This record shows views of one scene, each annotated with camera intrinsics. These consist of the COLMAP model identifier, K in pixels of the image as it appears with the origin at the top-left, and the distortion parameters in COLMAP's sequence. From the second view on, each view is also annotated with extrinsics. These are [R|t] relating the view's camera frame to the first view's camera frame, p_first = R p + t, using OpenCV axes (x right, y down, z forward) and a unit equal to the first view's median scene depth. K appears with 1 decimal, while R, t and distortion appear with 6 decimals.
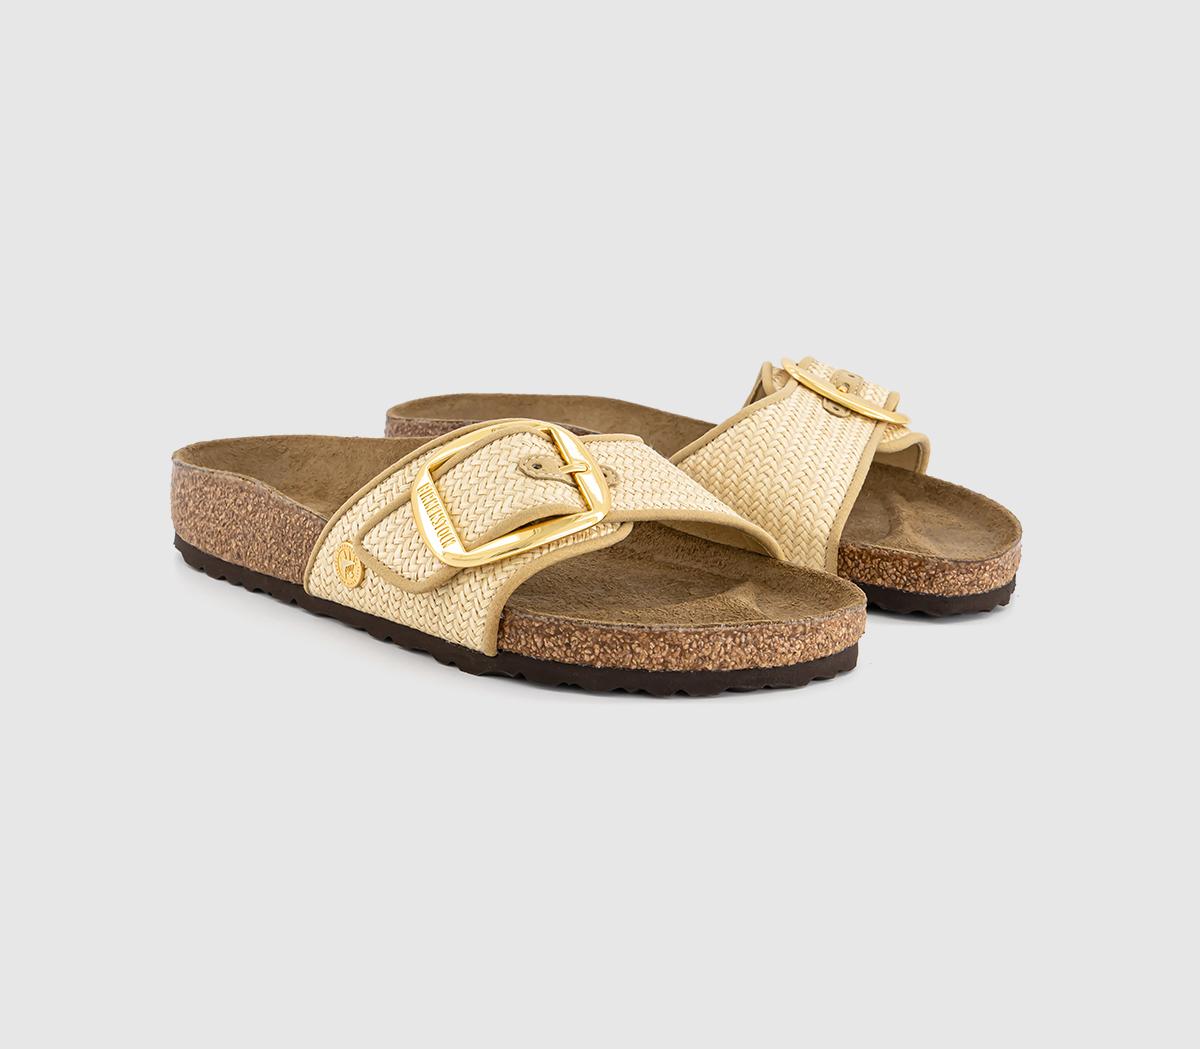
lens RADIAL K [[2221.9, 0, 599.0], [0, 2221.9, 525.5], [0, 0, 1]] dist [0.086635, 0.000000]
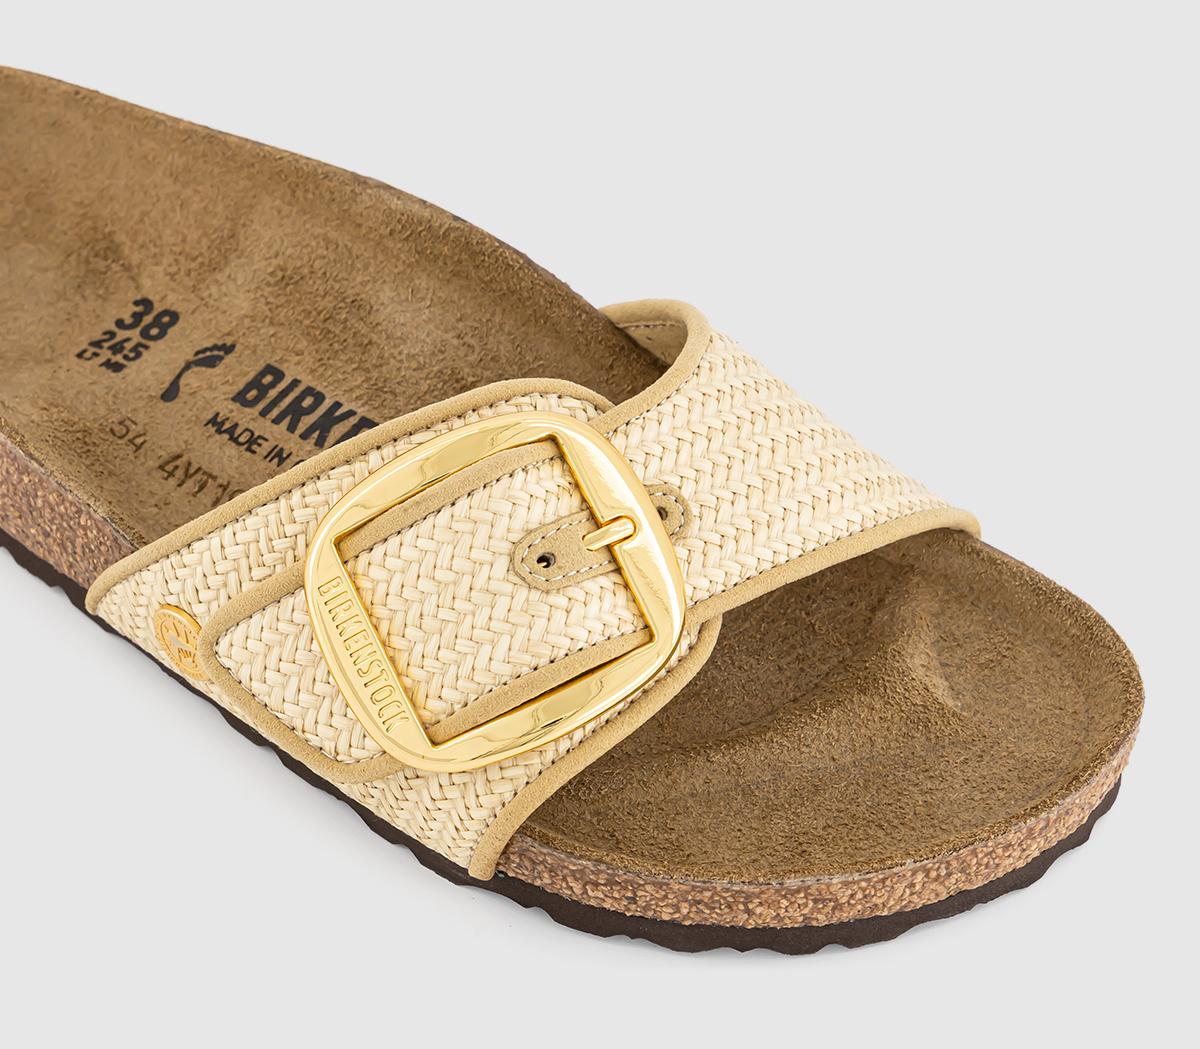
lens RADIAL K [[4073.6, 0, 600.7], [0, 4073.6, 524.6], [0, 0, 1]] dist [-0.121677, 0.000000]
pose [[0.993929, -0.085185, 0.069633, -0.082217], [0.031792, 0.828259, 0.559443, -0.578160], [-0.105330, -0.553833, 0.825939, 0.202744]]
